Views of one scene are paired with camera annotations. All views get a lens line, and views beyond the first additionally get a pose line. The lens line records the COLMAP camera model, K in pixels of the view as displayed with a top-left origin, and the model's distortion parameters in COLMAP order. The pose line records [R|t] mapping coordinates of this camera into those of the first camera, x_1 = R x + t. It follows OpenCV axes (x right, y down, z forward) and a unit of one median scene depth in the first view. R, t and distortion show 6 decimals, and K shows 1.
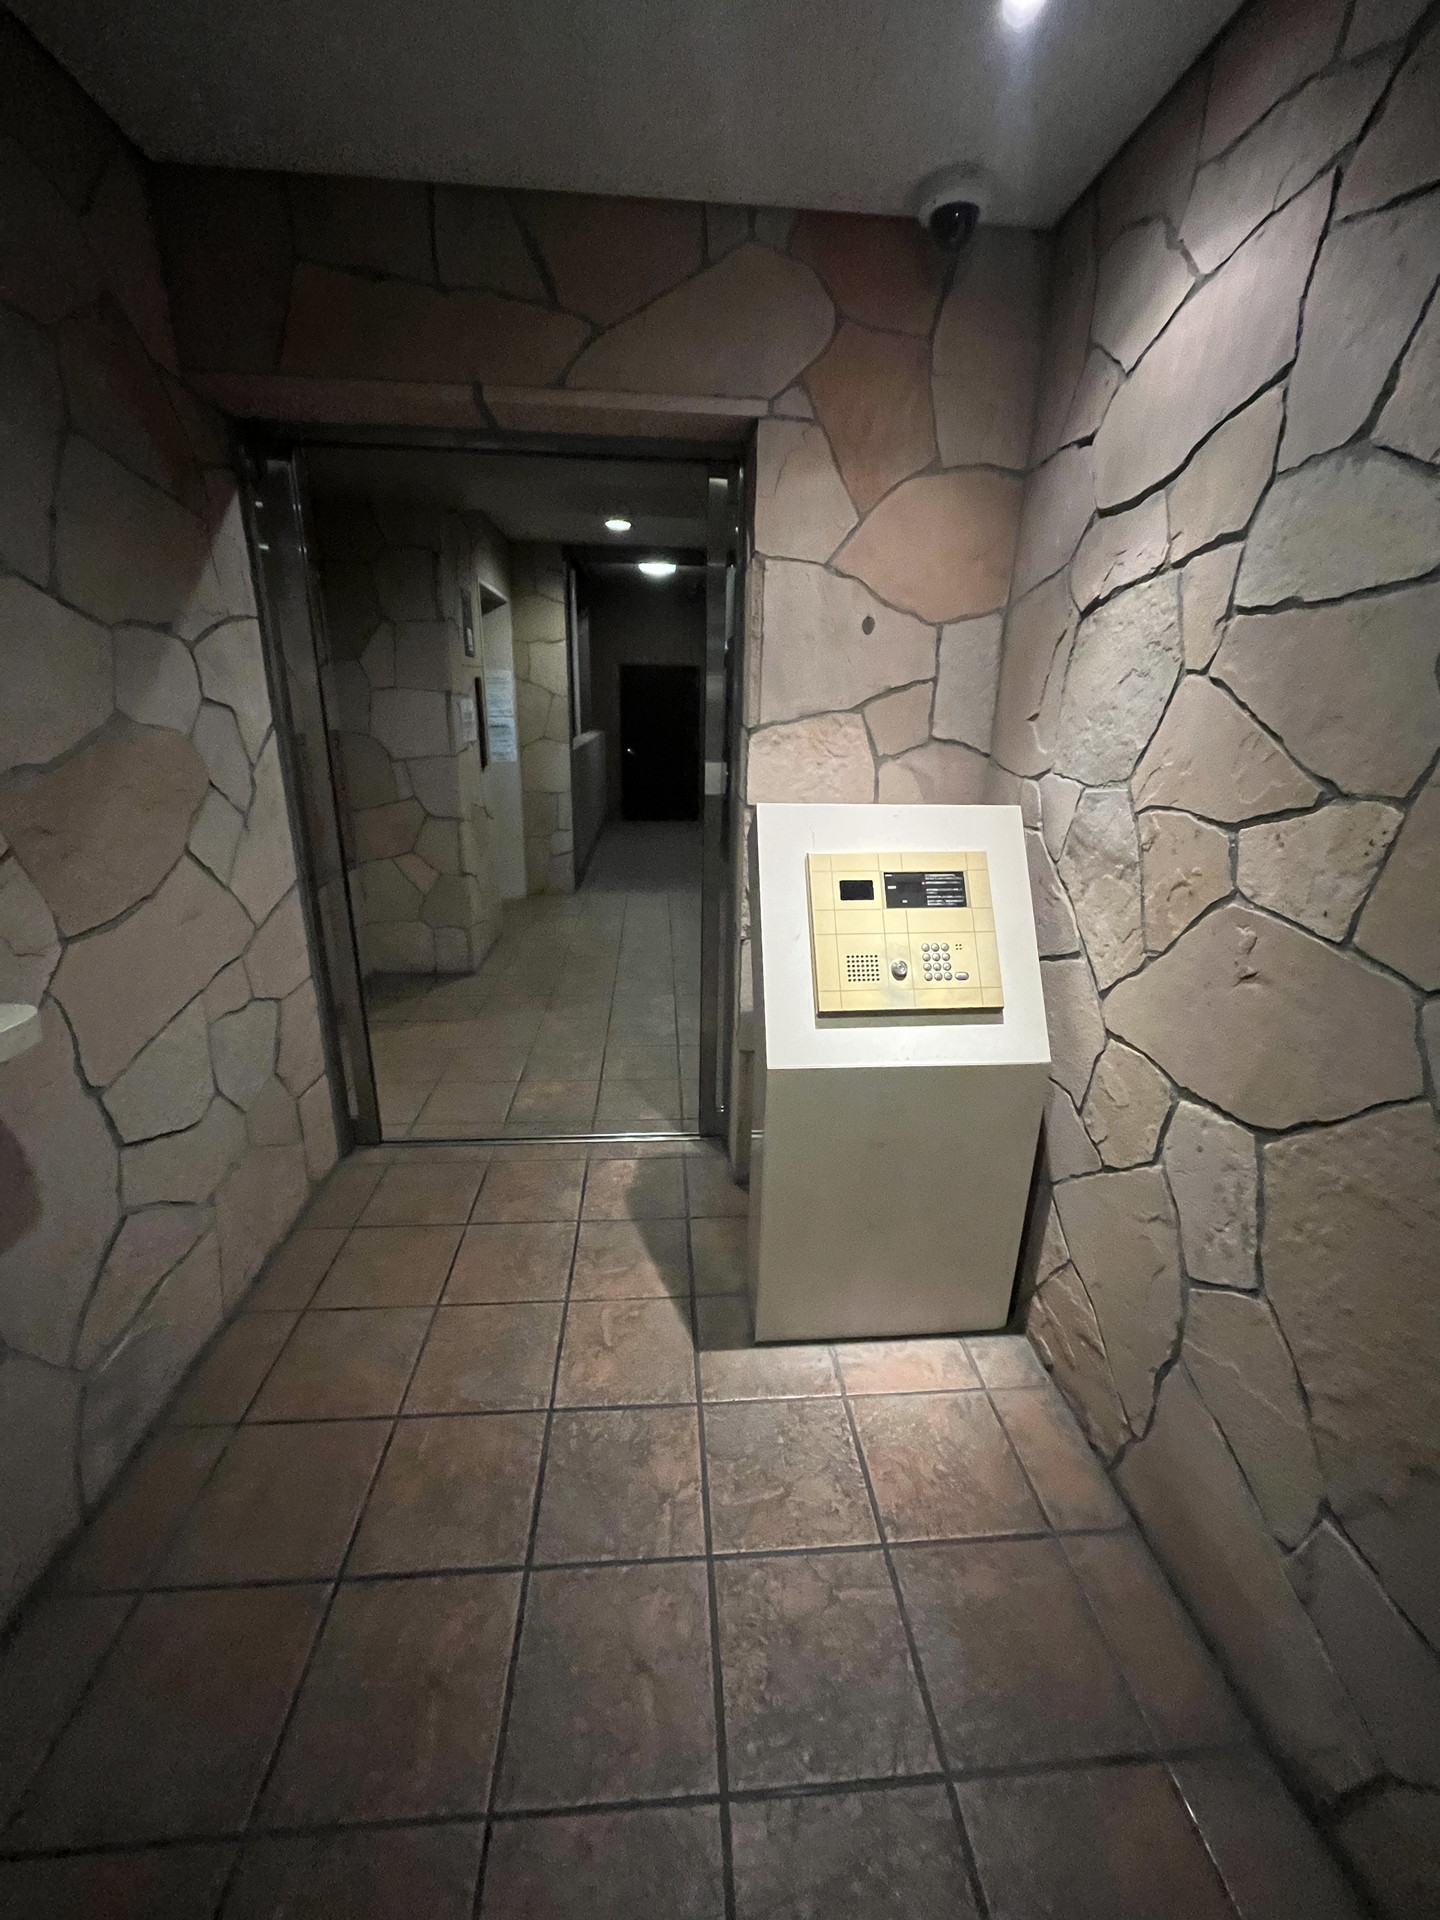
lens RADIAL K [[772.7, 0, 720.0], [0, 772.7, 960.0], [0, 0, 1]] dist [0.000153, 0.000167]
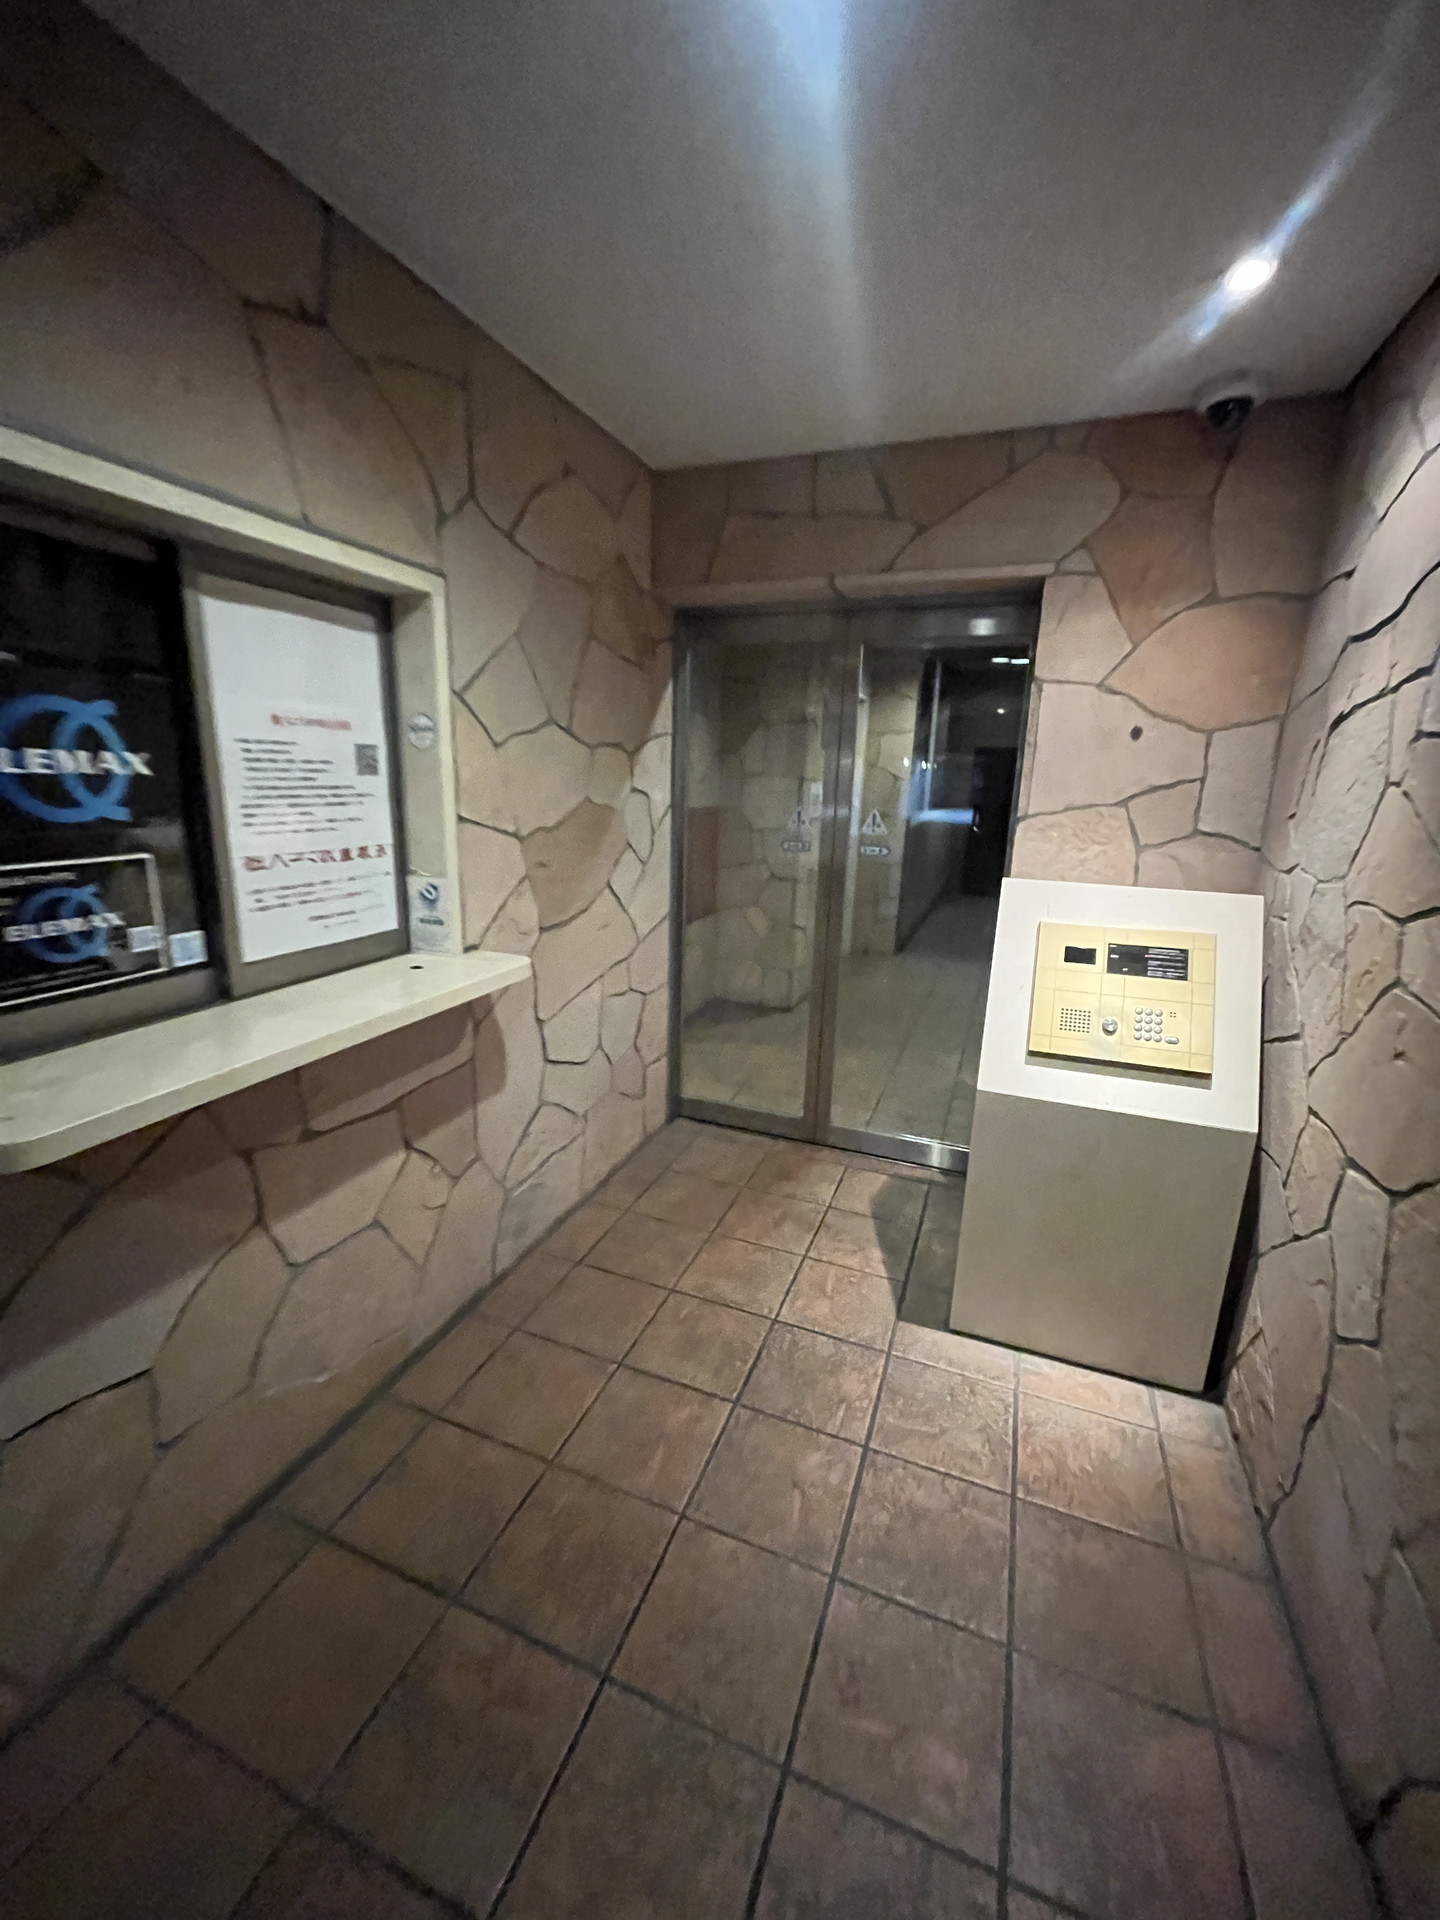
lens RADIAL K [[772.7, 0, 720.0], [0, 772.7, 960.0], [0, 0, 1]] dist [0.000153, 0.000167]
pose [[0.900288, 0.109097, -0.421403, 0.179720], [-0.147192, 0.987356, -0.058845, 0.066775], [0.409655, 0.115004, 0.904962, -0.291353]]
